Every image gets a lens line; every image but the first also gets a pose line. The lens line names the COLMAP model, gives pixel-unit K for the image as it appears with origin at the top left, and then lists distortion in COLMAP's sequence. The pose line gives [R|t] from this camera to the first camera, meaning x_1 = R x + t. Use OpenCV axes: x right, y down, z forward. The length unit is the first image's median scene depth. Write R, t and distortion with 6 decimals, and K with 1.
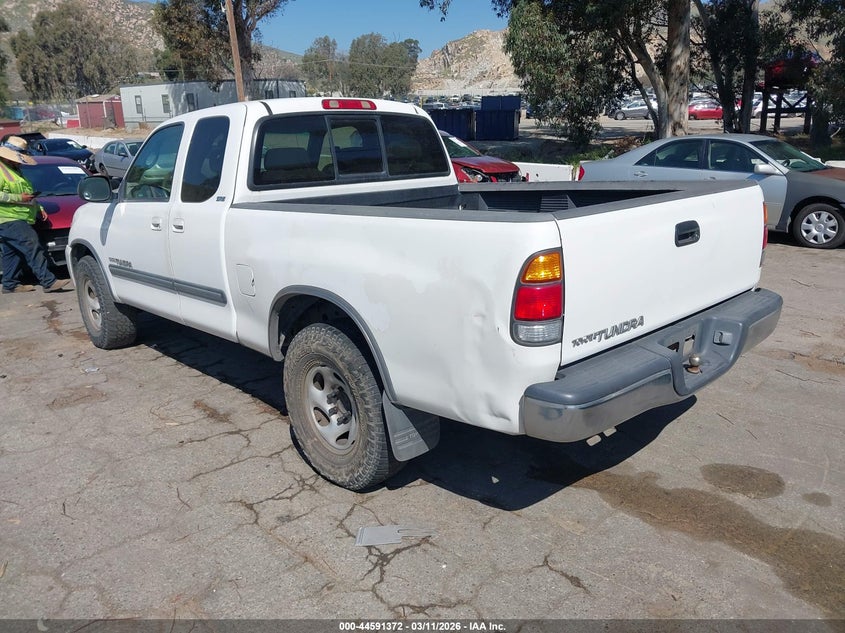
lens RADIAL K [[660.0, 0, 426.7], [0, 660.0, 318.4], [0, 0, 1]] dist [-0.000321, -0.000397]
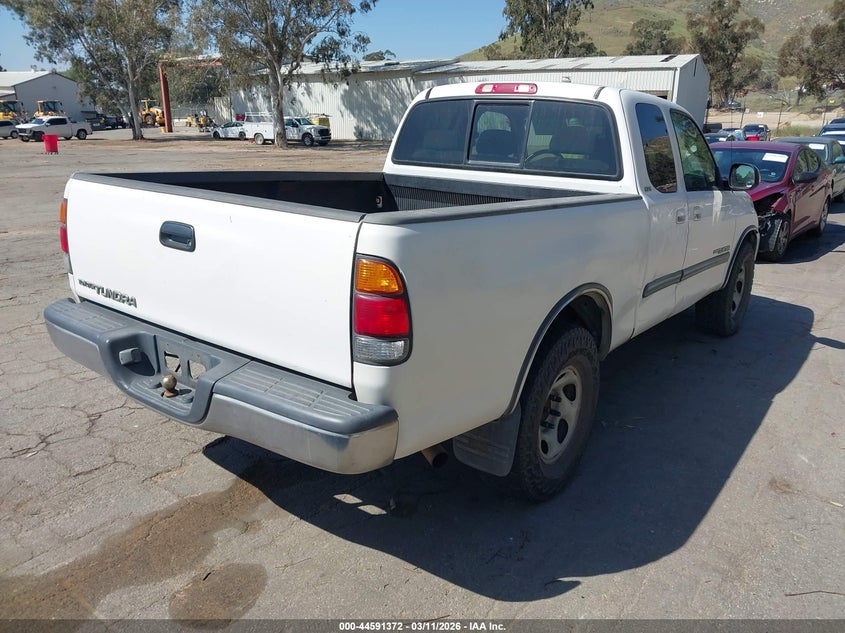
lens RADIAL K [[660.0, 0, 426.7], [0, 660.0, 318.4], [0, 0, 1]] dist [-0.000321, -0.000397]
pose [[0.174544, 0.308194, -0.935174, 1.151079], [-0.290313, 0.923642, 0.250208, -0.302894], [0.940879, 0.227821, 0.250688, 0.992216]]
